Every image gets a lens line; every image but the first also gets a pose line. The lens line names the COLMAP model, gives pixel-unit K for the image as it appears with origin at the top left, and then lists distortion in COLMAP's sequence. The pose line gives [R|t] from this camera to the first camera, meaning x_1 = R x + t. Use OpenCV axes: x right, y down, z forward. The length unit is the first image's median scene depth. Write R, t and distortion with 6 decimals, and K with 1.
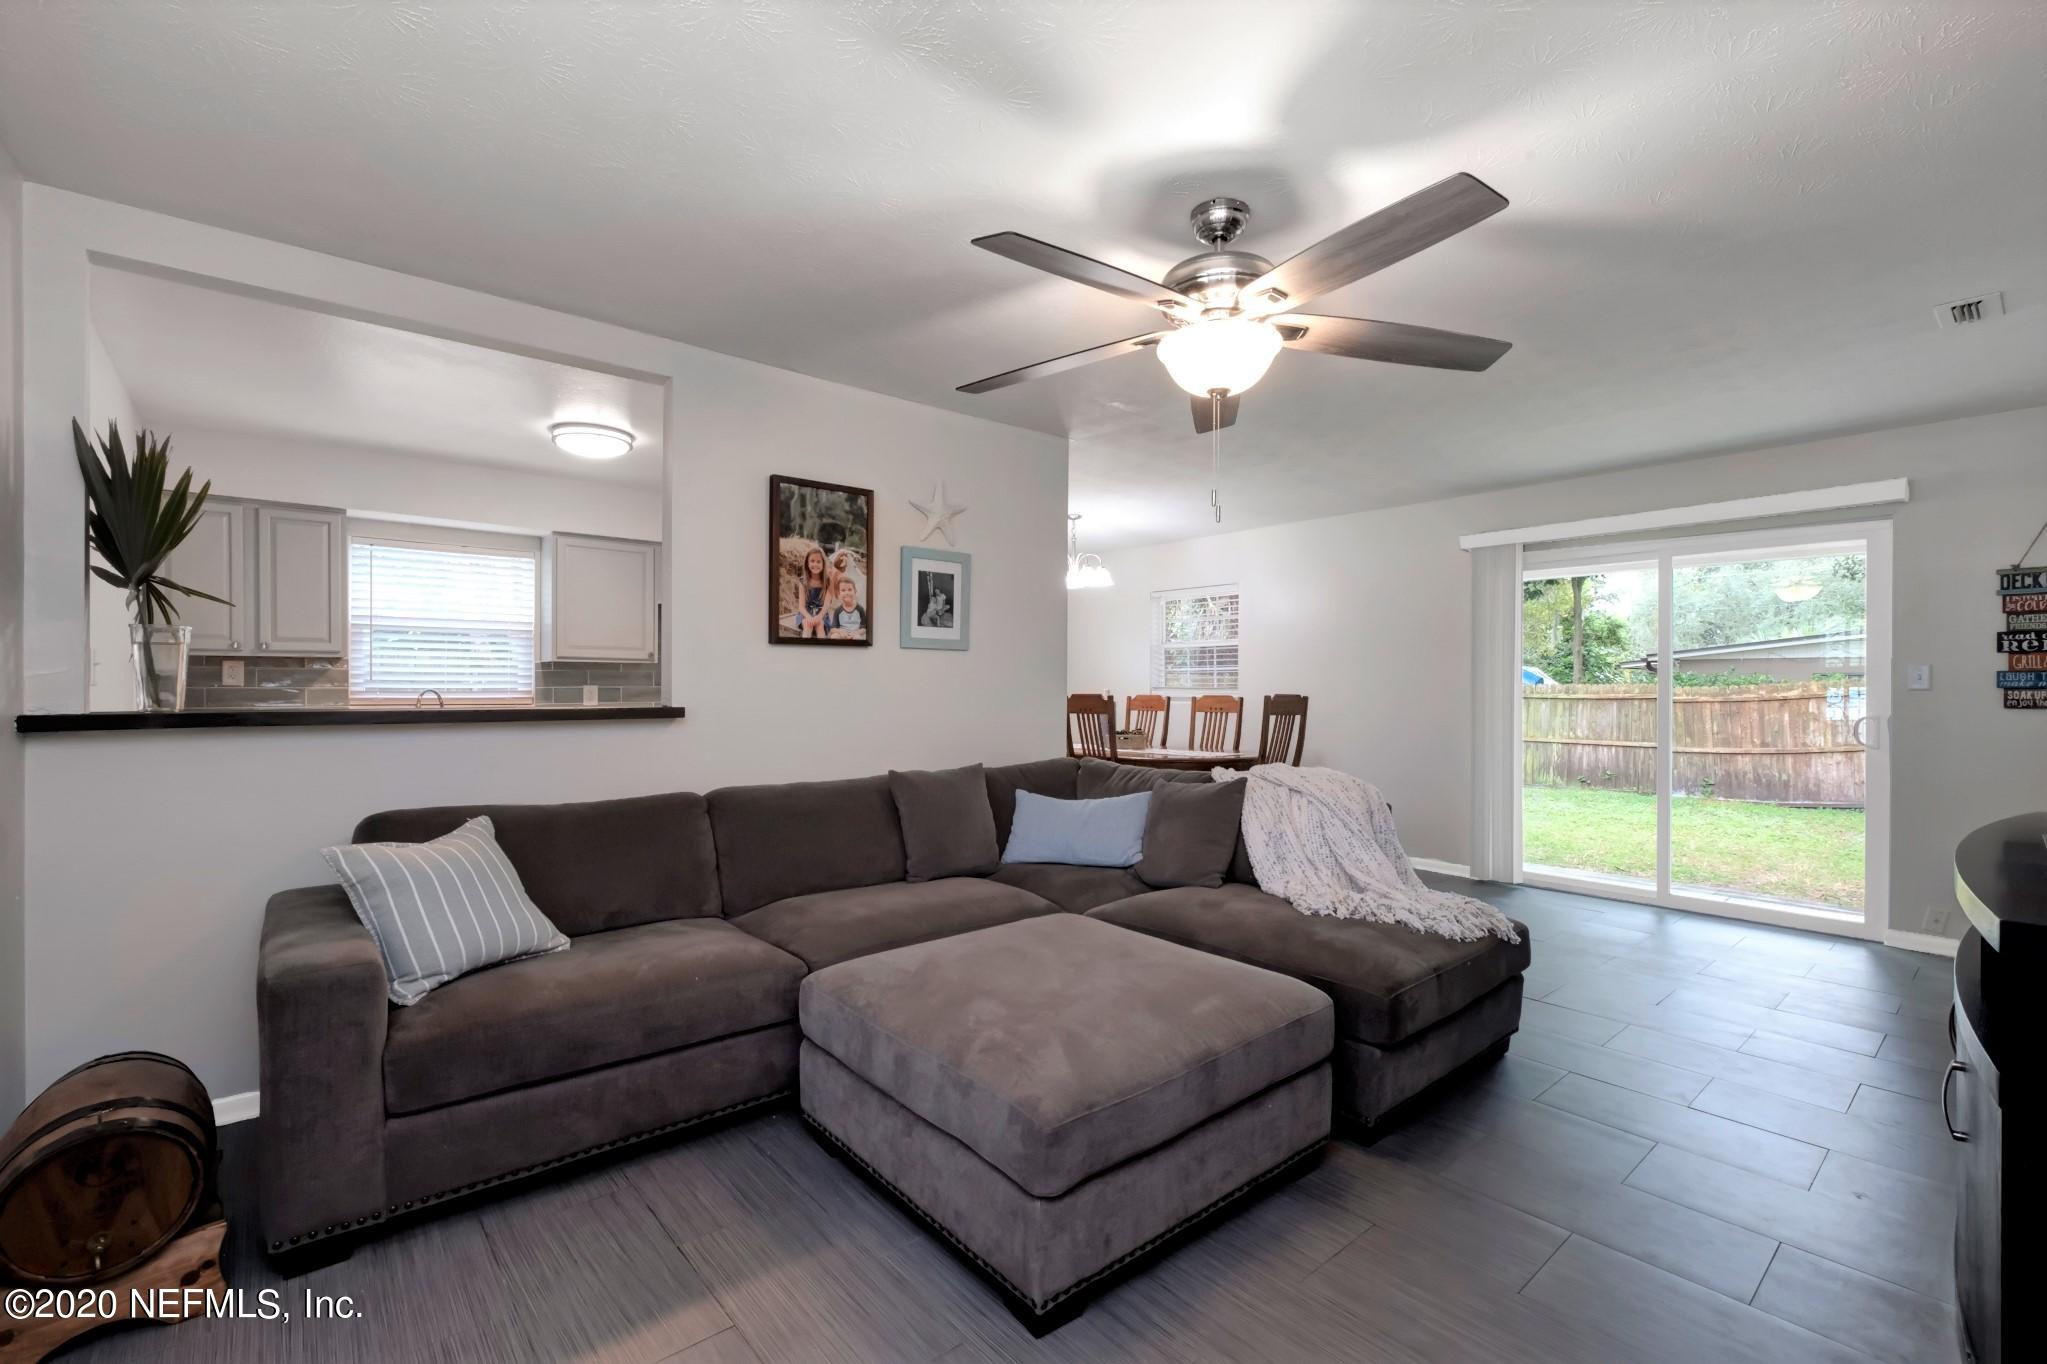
lens RADIAL K [[889.5, 0, 1023.7], [0, 889.5, 689.7], [0, 0, 1]] dist [-0.006054, 0.000022]
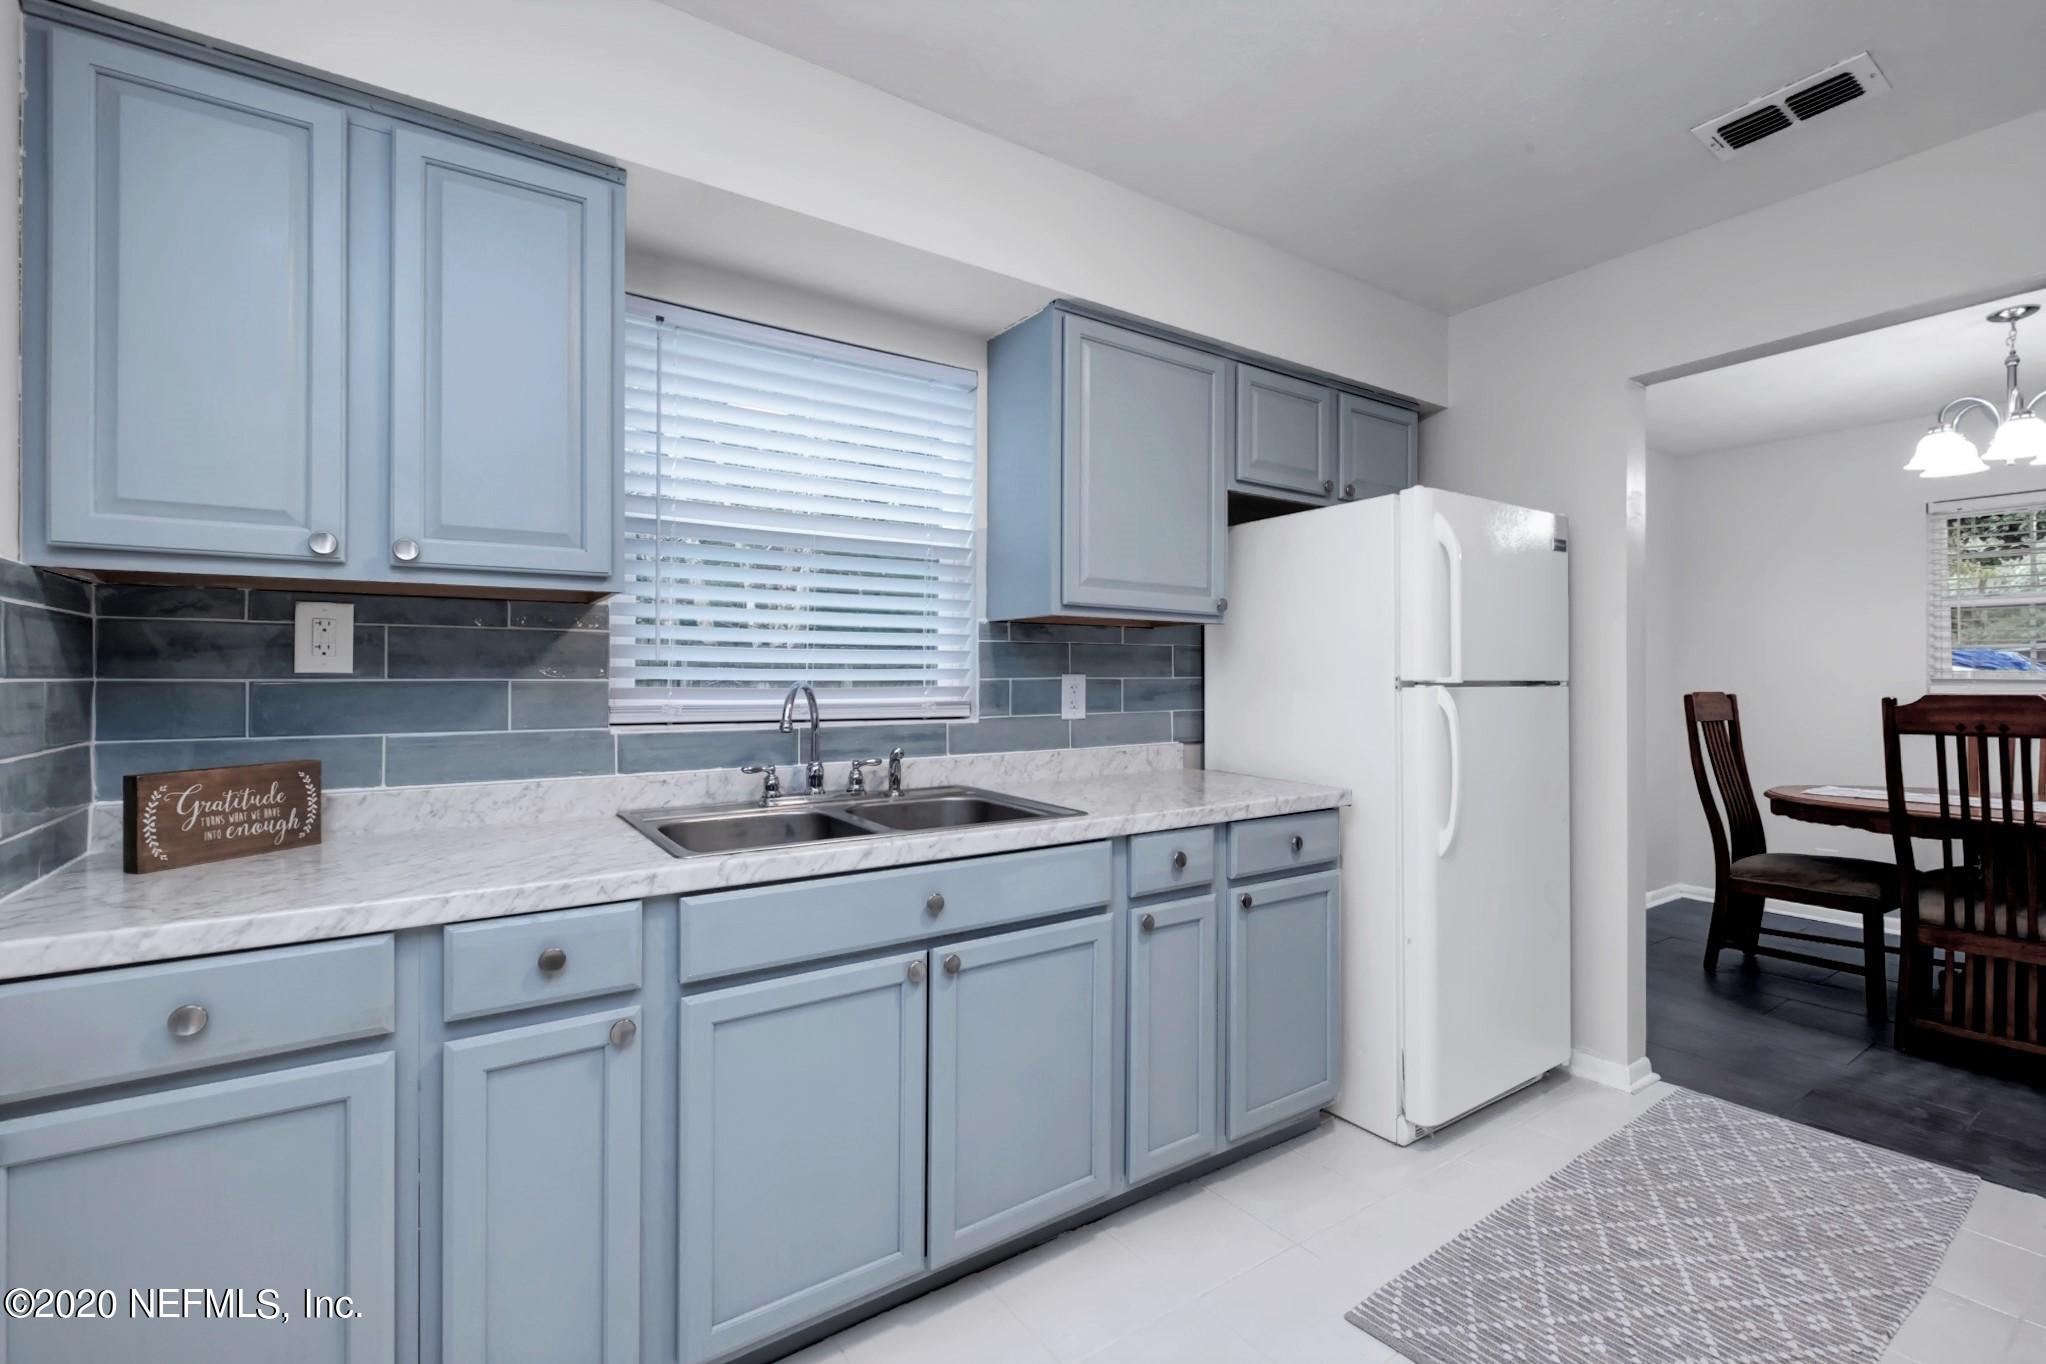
lens RADIAL K [[905.5, 0, 1020.1], [0, 905.5, 671.6], [0, 0, 1]] dist [-0.005347, -0.000164]
pose [[0.996157, -0.000305, -0.087583, -0.546187], [-0.000258, 0.999979, -0.006414, -0.003514], [0.087584, 0.006412, 0.996137, 0.621343]]
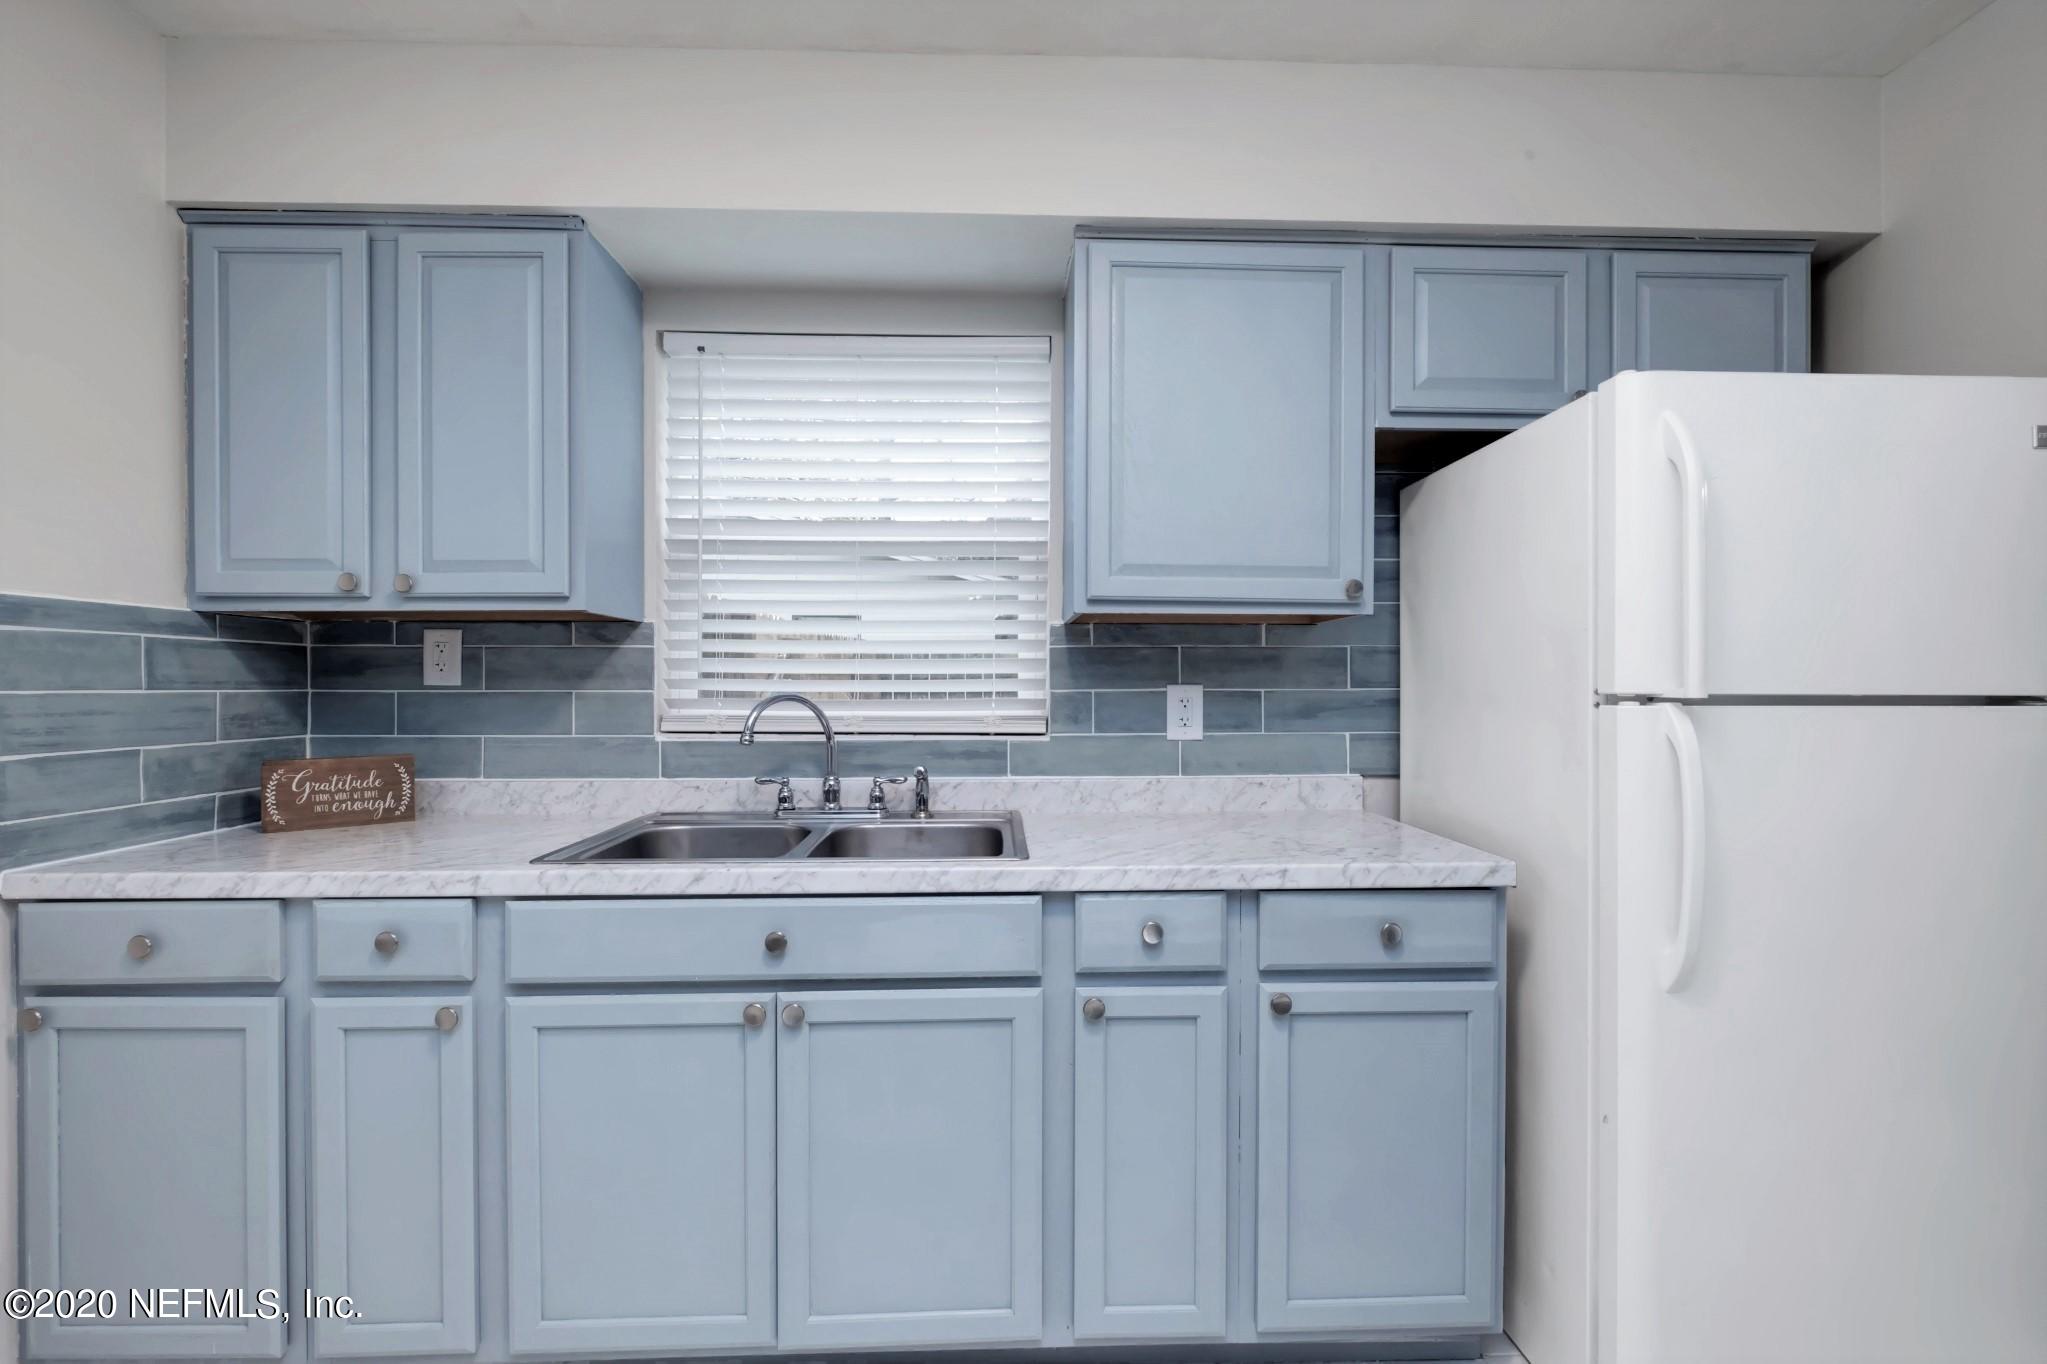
lens RADIAL K [[889.5, 0, 1023.7], [0, 889.5, 689.7], [0, 0, 1]] dist [-0.006054, 0.000022]
pose [[0.795046, 0.001068, -0.606548, -0.365739], [0.000245, 0.999998, 0.002083, -0.003871], [0.606549, -0.001805, 0.795044, 0.768525]]
